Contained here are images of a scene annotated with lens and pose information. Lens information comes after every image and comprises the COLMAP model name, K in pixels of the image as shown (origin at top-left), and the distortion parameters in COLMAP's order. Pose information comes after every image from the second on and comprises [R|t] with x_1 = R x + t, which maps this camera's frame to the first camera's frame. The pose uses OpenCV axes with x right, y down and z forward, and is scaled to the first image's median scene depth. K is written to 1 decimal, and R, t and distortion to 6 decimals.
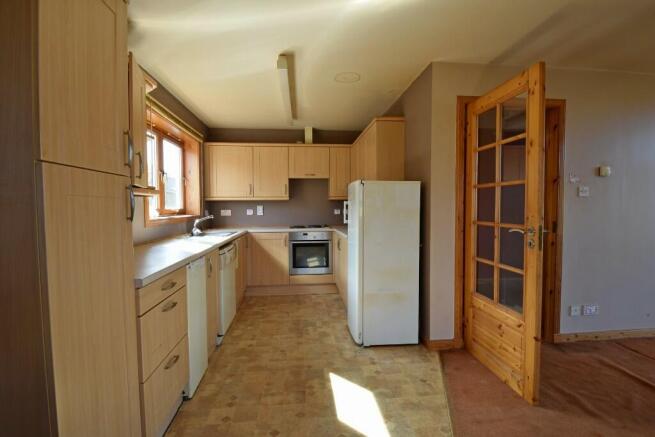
lens RADIAL K [[323.7, 0, 327.5], [0, 323.7, 218.5], [0, 0, 1]] dist [0.001474, 0.000128]
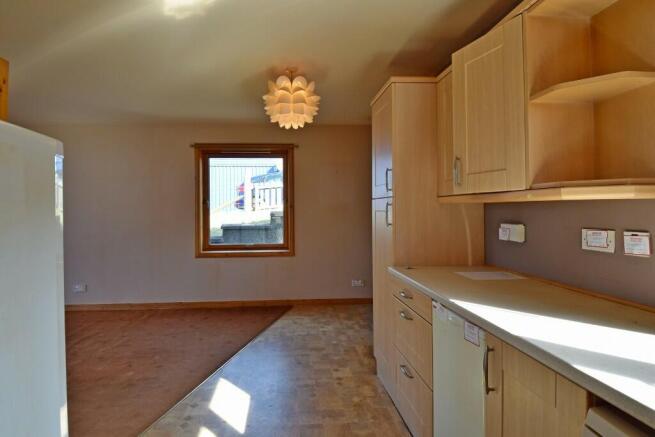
lens RADIAL K [[323.7, 0, 327.5], [0, 323.7, 218.5], [0, 0, 1]] dist [0.001474, 0.000128]
pose [[-0.999244, -0.009516, -0.037690, -0.192937], [-0.010964, 0.999202, 0.038400, -0.067939], [0.037294, 0.038785, -0.998551, 2.072531]]
